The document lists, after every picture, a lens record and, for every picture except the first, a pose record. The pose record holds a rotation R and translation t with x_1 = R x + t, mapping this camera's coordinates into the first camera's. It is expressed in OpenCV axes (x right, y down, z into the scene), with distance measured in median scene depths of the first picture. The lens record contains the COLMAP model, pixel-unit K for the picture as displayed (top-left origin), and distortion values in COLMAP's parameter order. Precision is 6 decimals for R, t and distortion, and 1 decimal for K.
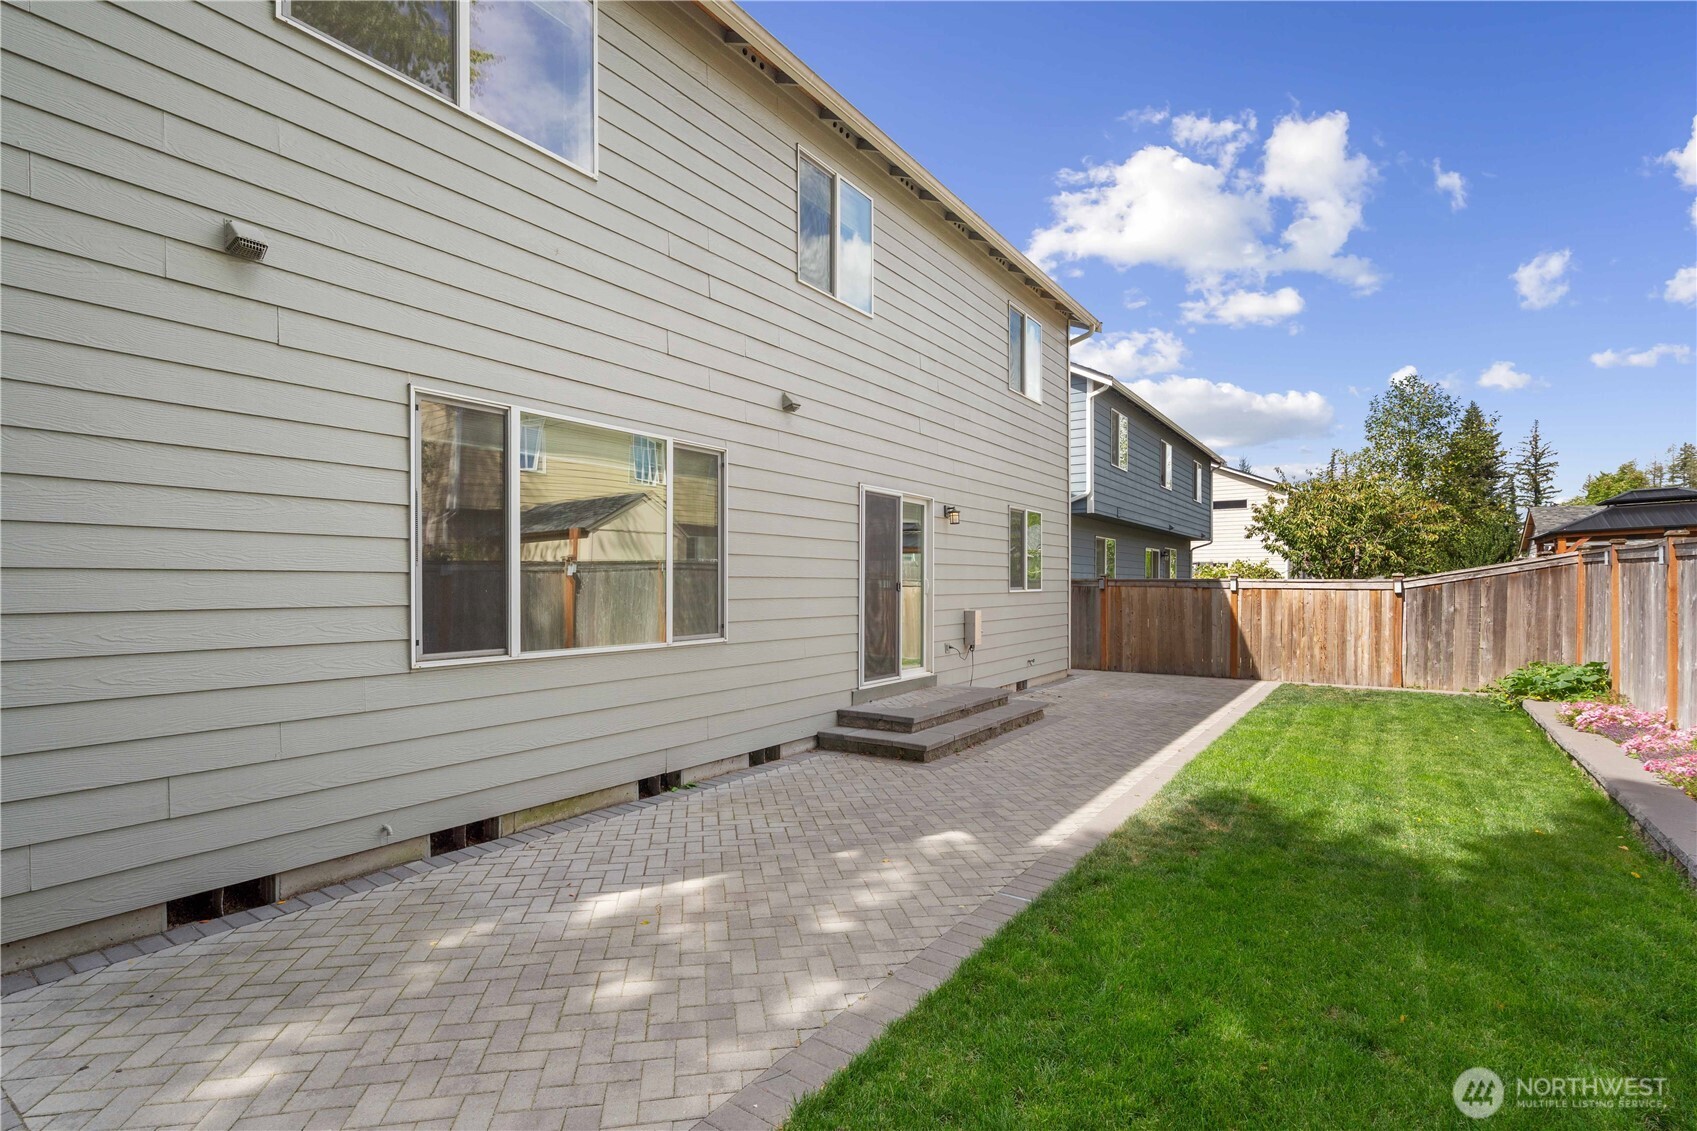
lens RADIAL K [[778.9, 0, 845.7], [0, 778.9, 586.7], [0, 0, 1]] dist [-0.004752, 0.002177]
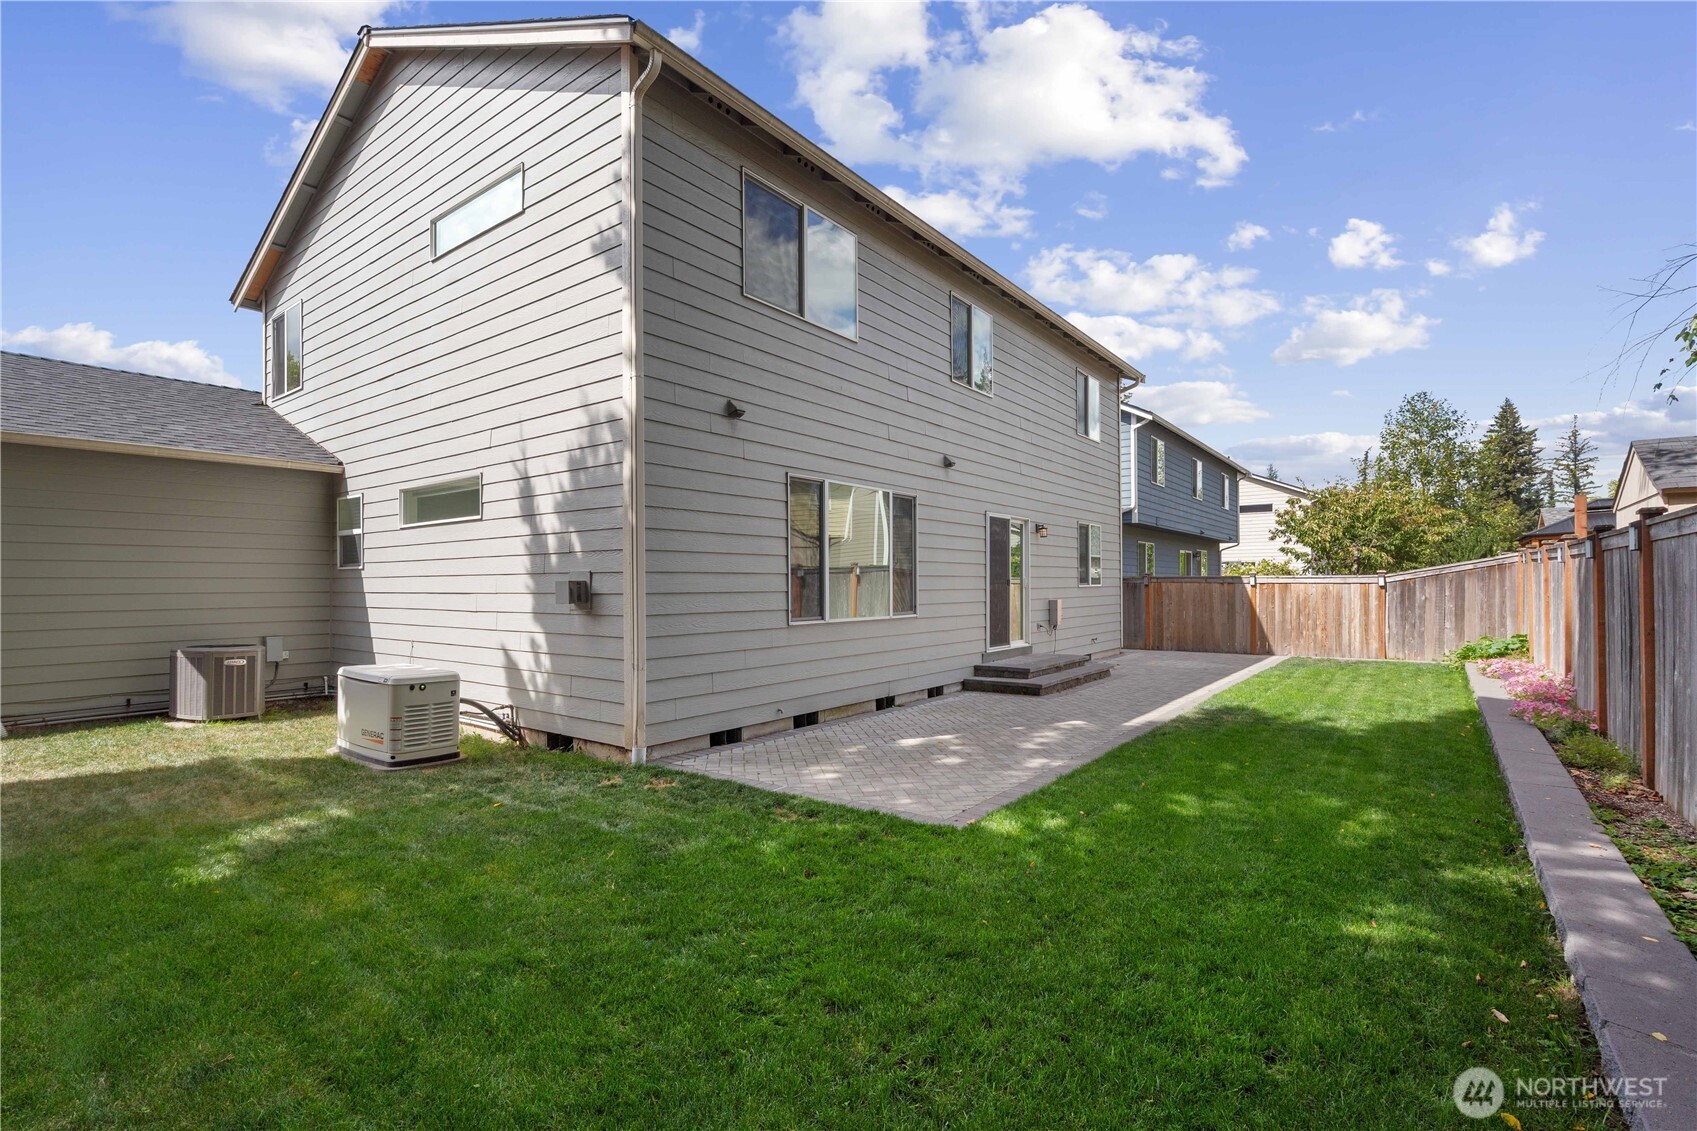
lens RADIAL K [[778.9, 0, 844.9], [0, 778.9, 585.4], [0, 0, 1]] dist [-0.004752, 0.002177]
pose [[0.999372, -0.007034, -0.034718, -0.162238], [0.006900, 0.999968, -0.003960, 0.008253], [0.034745, 0.003718, 0.999389, -0.388403]]
